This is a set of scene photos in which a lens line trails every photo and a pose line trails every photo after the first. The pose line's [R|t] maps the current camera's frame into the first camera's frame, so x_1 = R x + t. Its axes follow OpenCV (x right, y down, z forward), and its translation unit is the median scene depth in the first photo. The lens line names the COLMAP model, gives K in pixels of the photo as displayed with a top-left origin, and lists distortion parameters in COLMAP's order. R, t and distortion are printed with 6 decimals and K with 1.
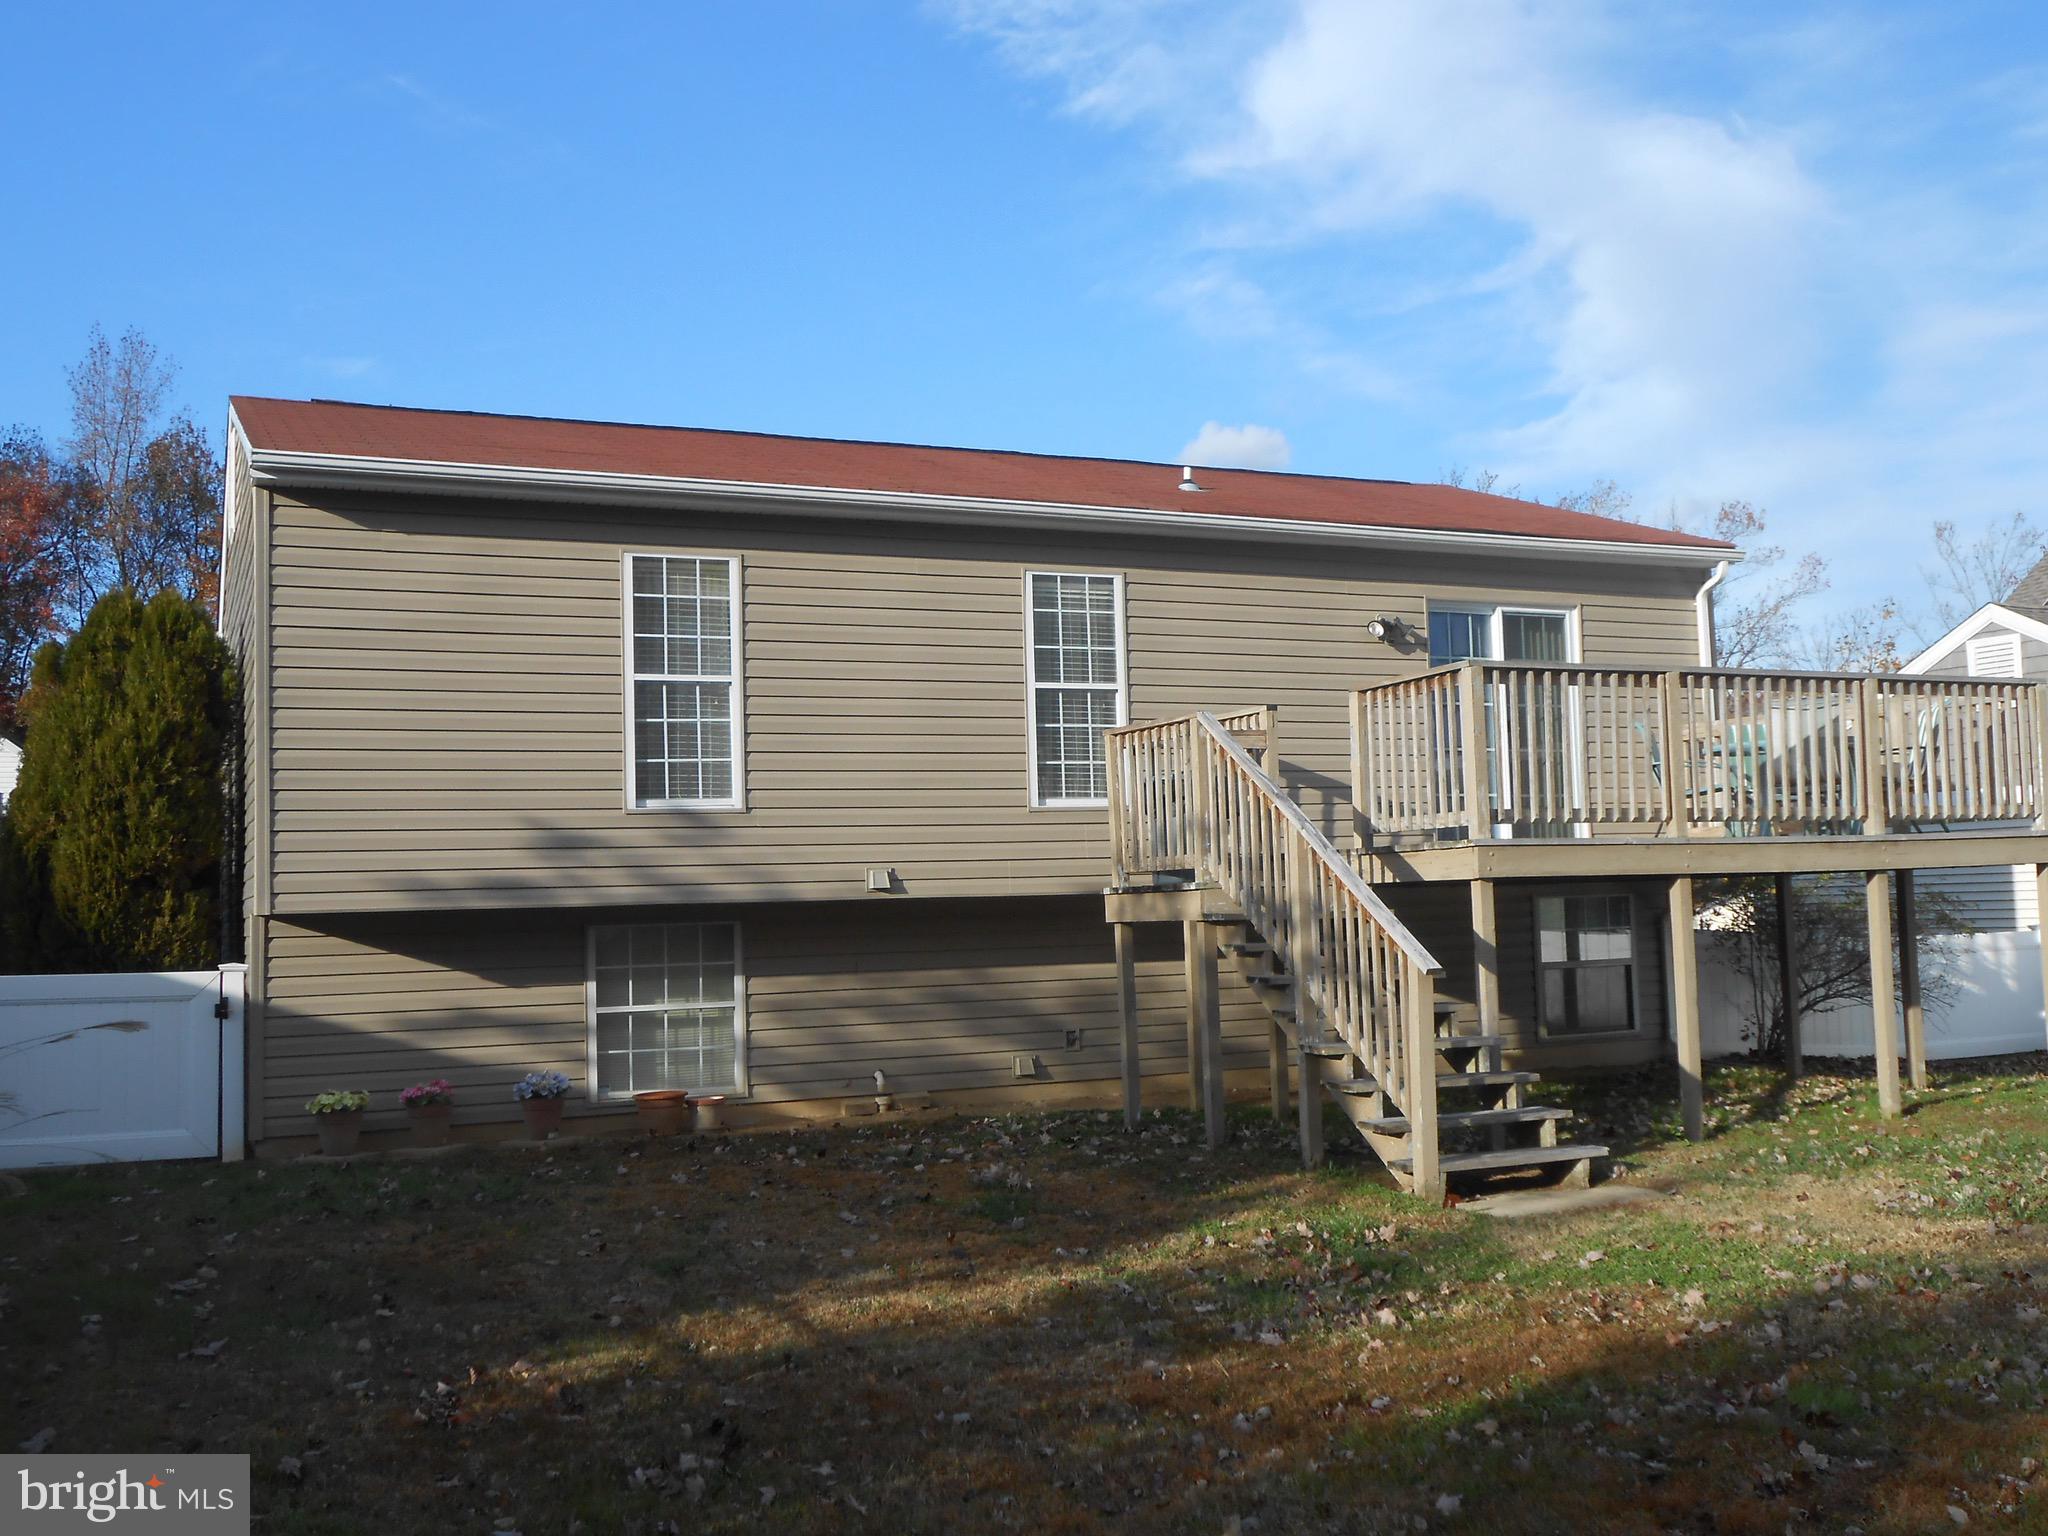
lens RADIAL K [[1947.0, 0, 1021.0], [0, 1947.0, 756.2], [0, 0, 1]] dist [-0.013223, -0.004954]
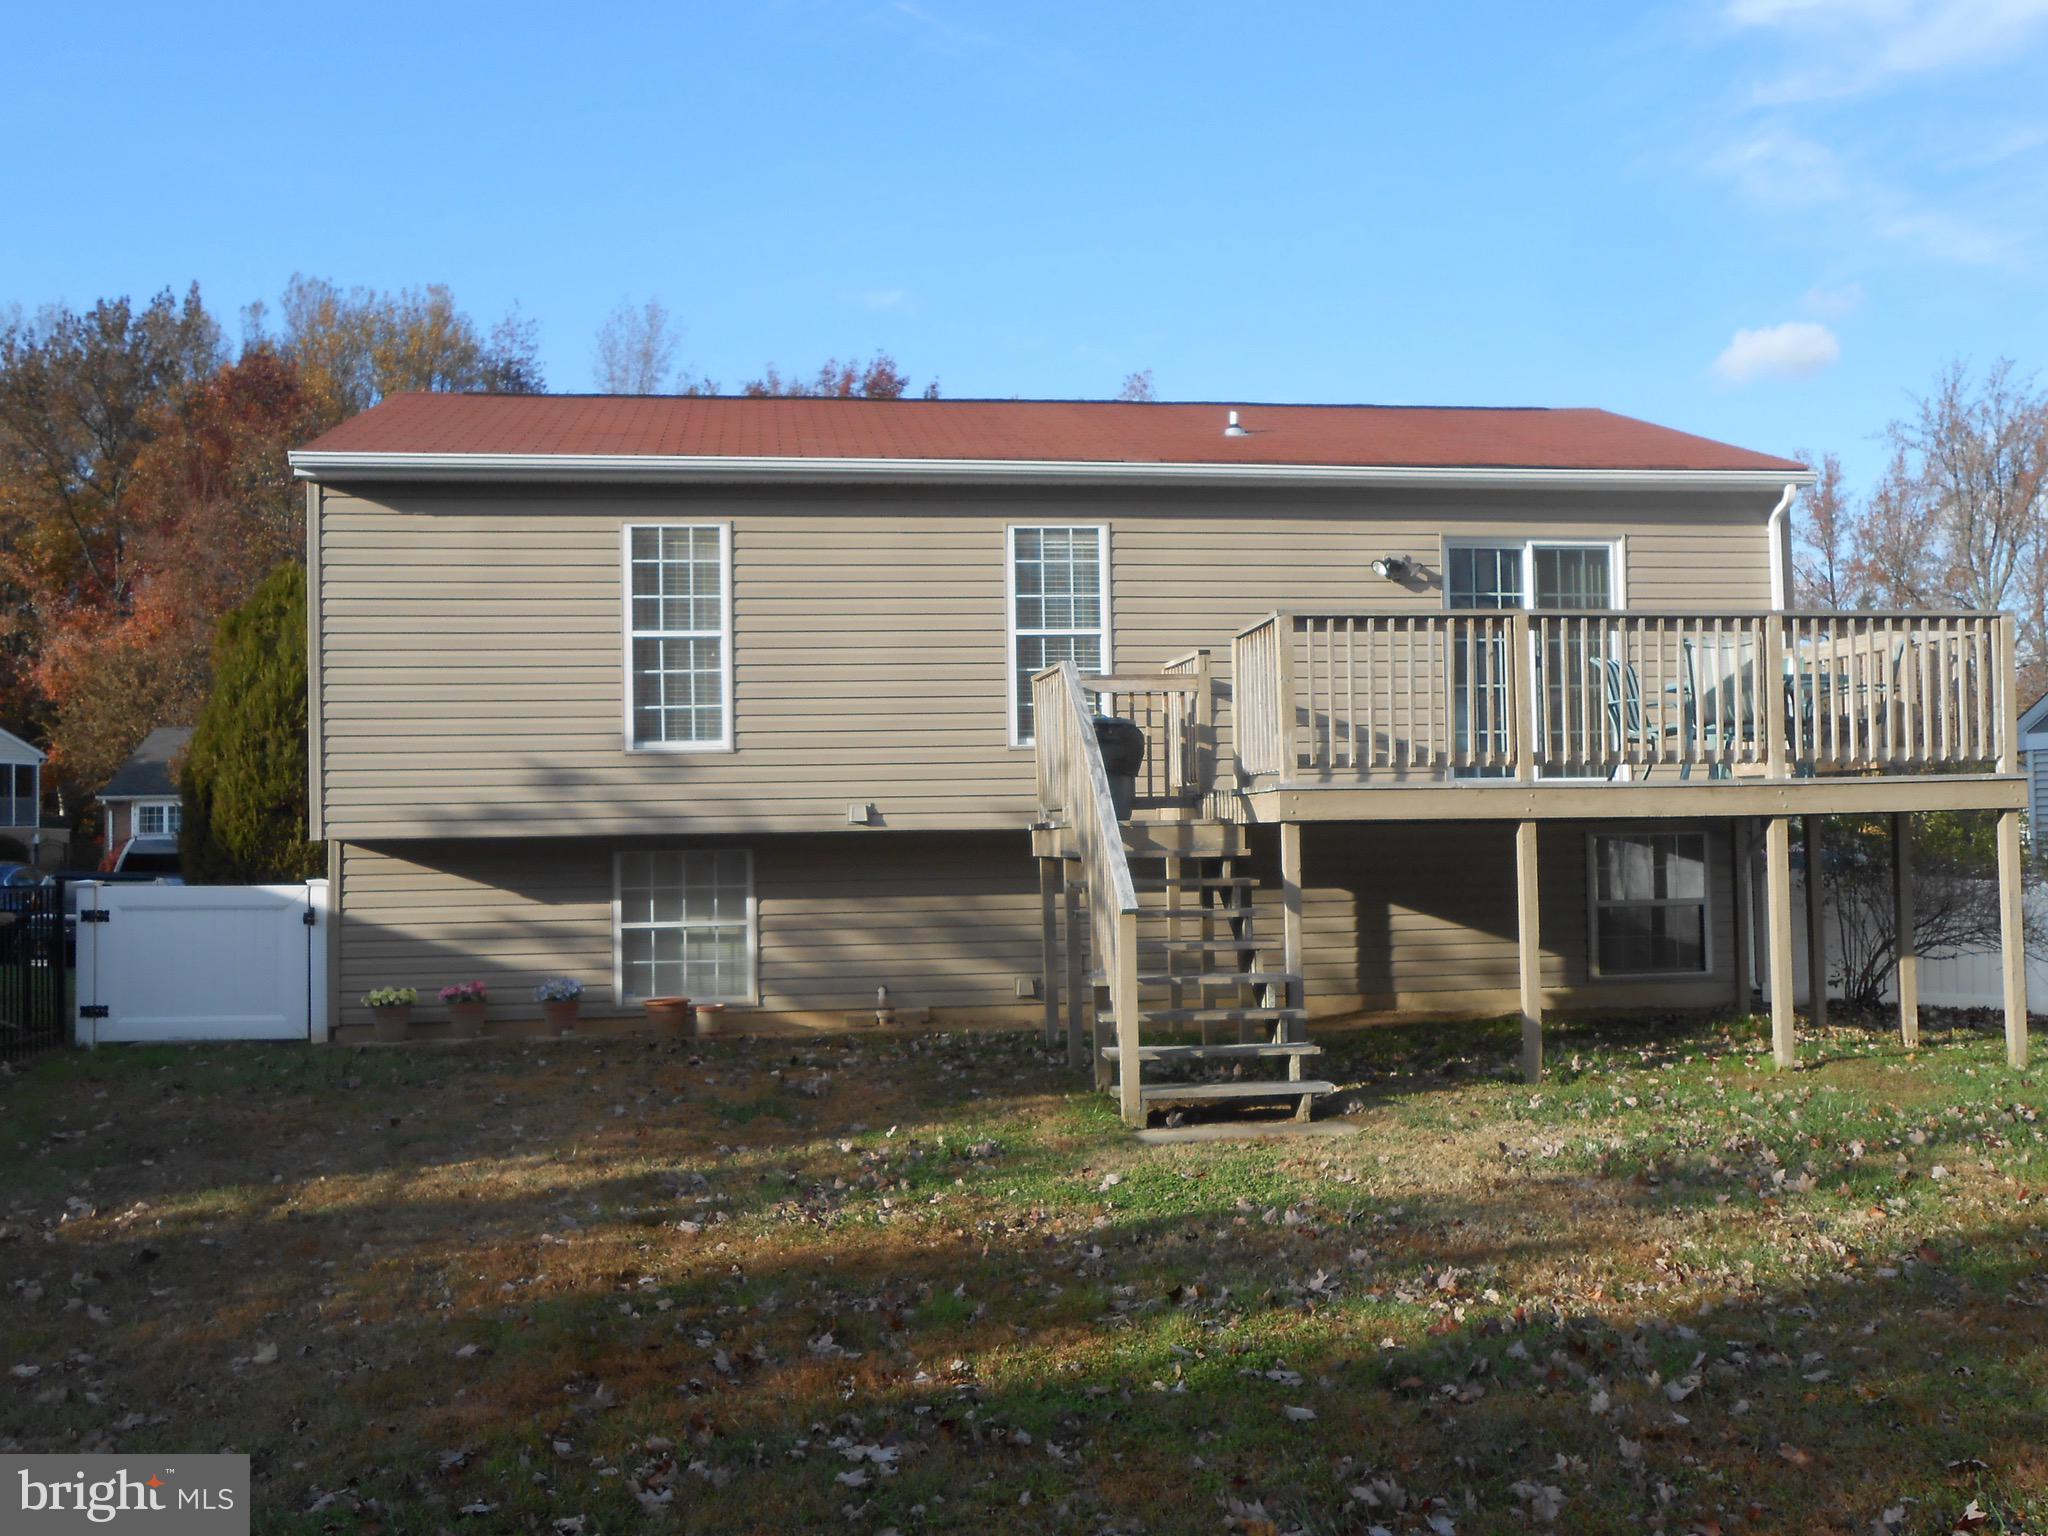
lens RADIAL K [[1991.8, 0, 1024.0], [0, 1991.8, 768.0], [0, 0, 1]] dist [-0.018179, -0.008396]
pose [[0.961548, 0.002673, -0.274623, 0.330418], [0.011082, 0.998760, 0.048525, -0.016101], [0.274412, -0.049703, 0.960327, -0.054071]]
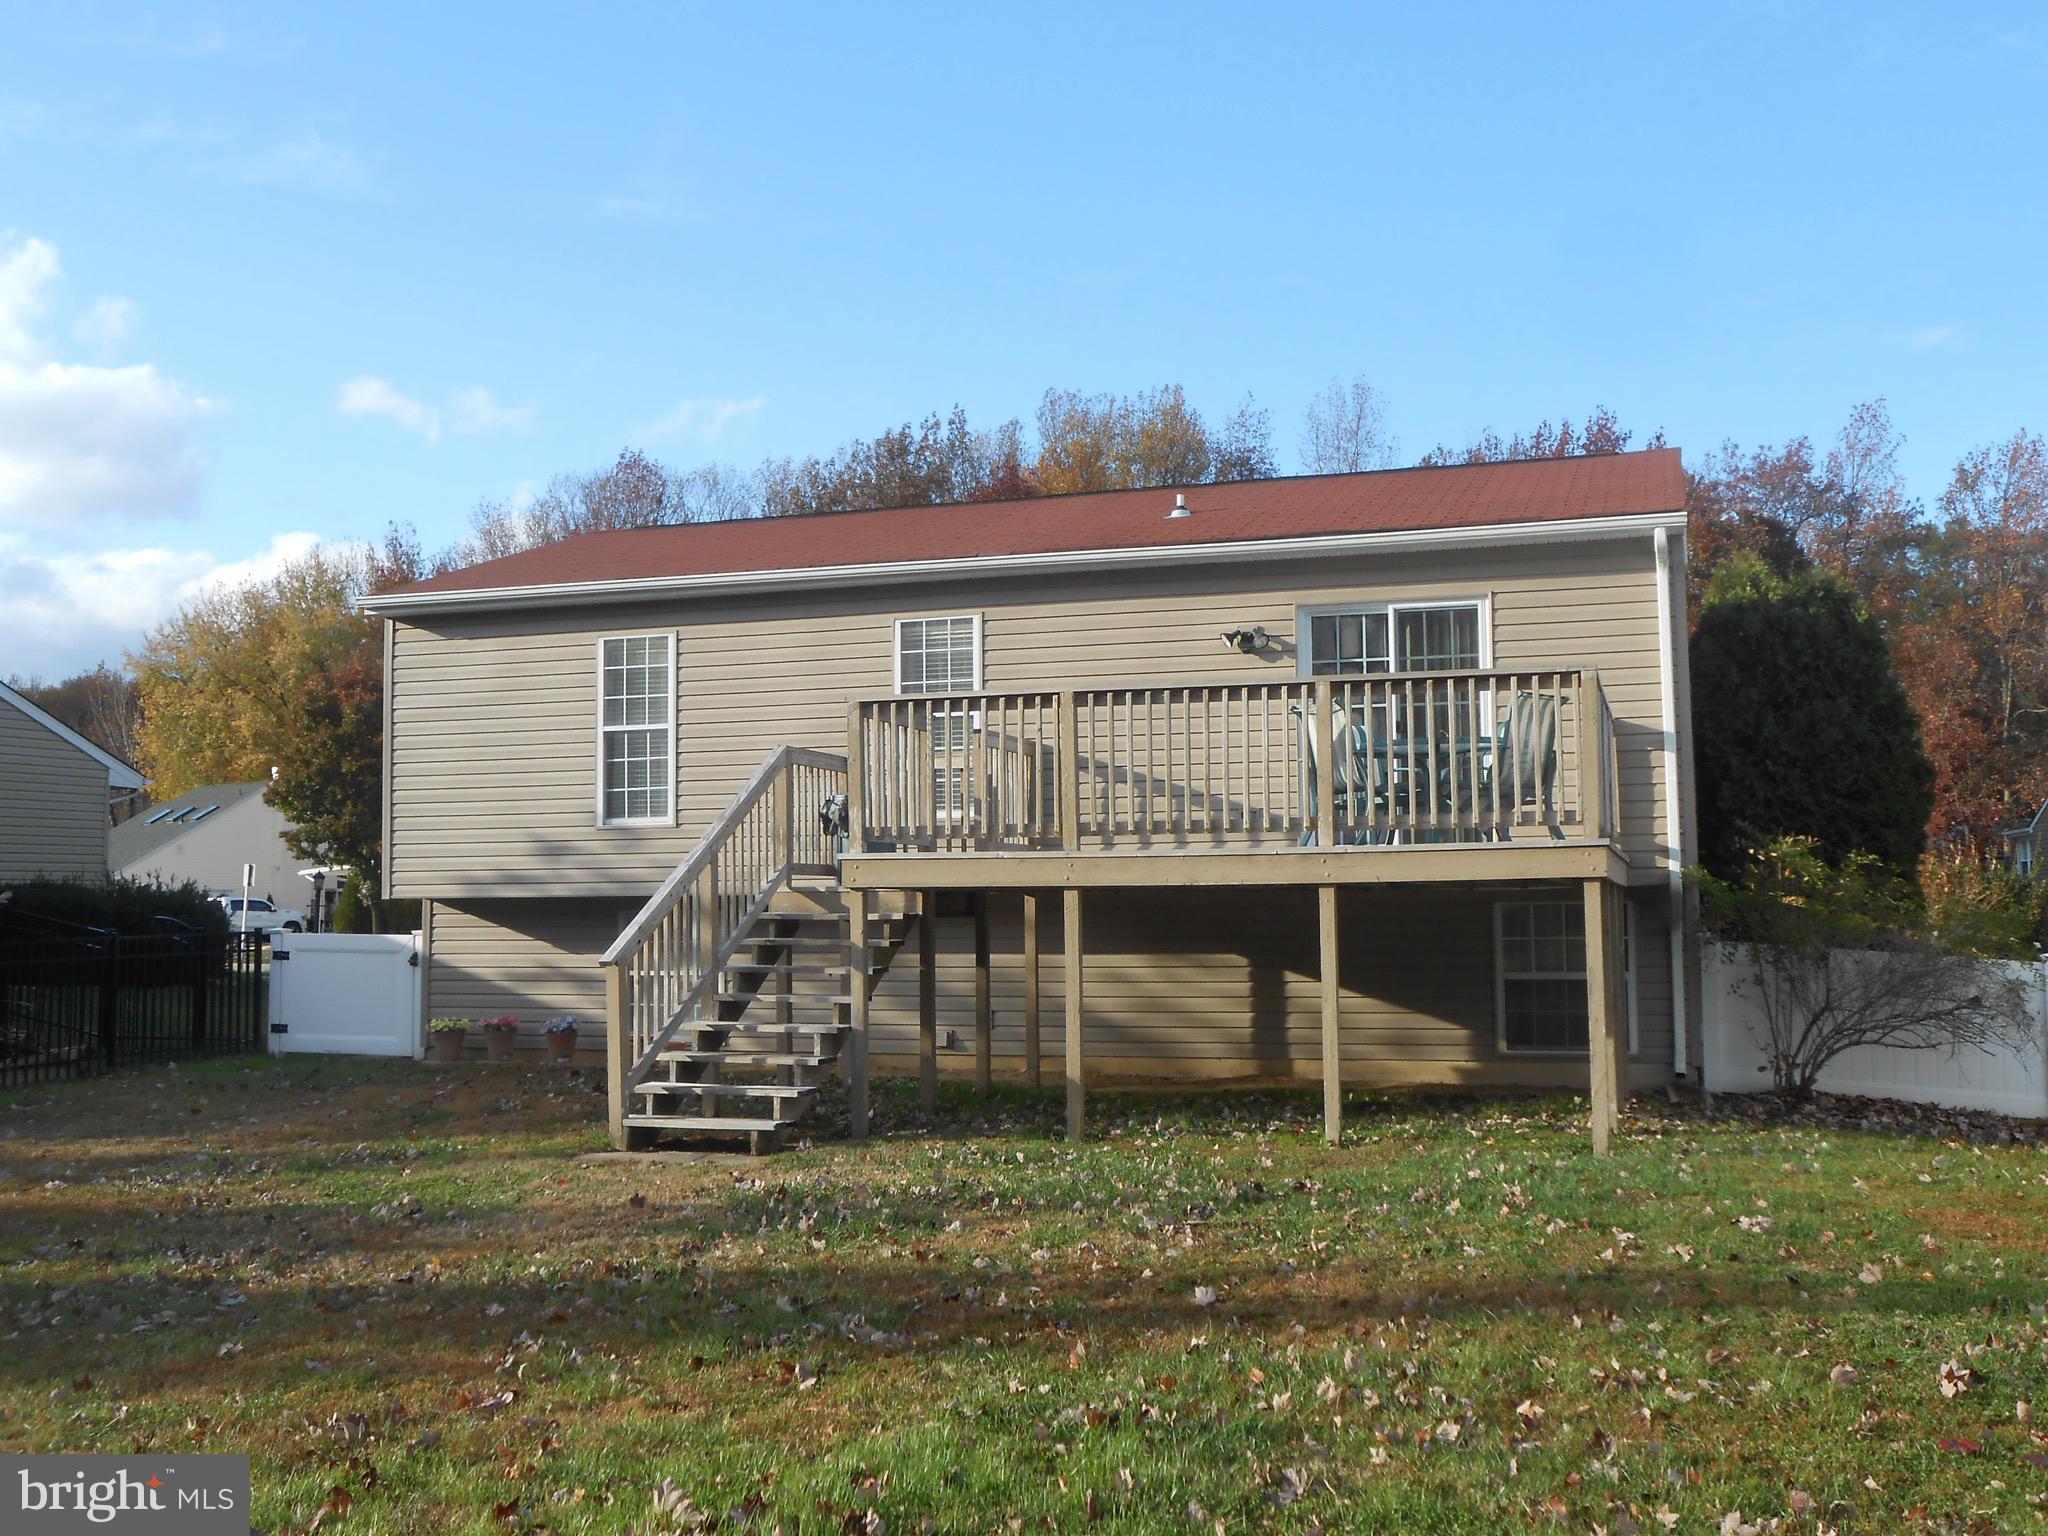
lens RADIAL K [[1991.8, 0, 1024.0], [0, 1991.8, 768.0], [0, 0, 1]] dist [-0.018179, -0.008396]
pose [[0.737409, -0.026139, -0.674941, 0.932414], [0.039184, 0.999224, 0.004113, -0.007460], [0.674309, -0.029480, 0.737860, 0.165196]]
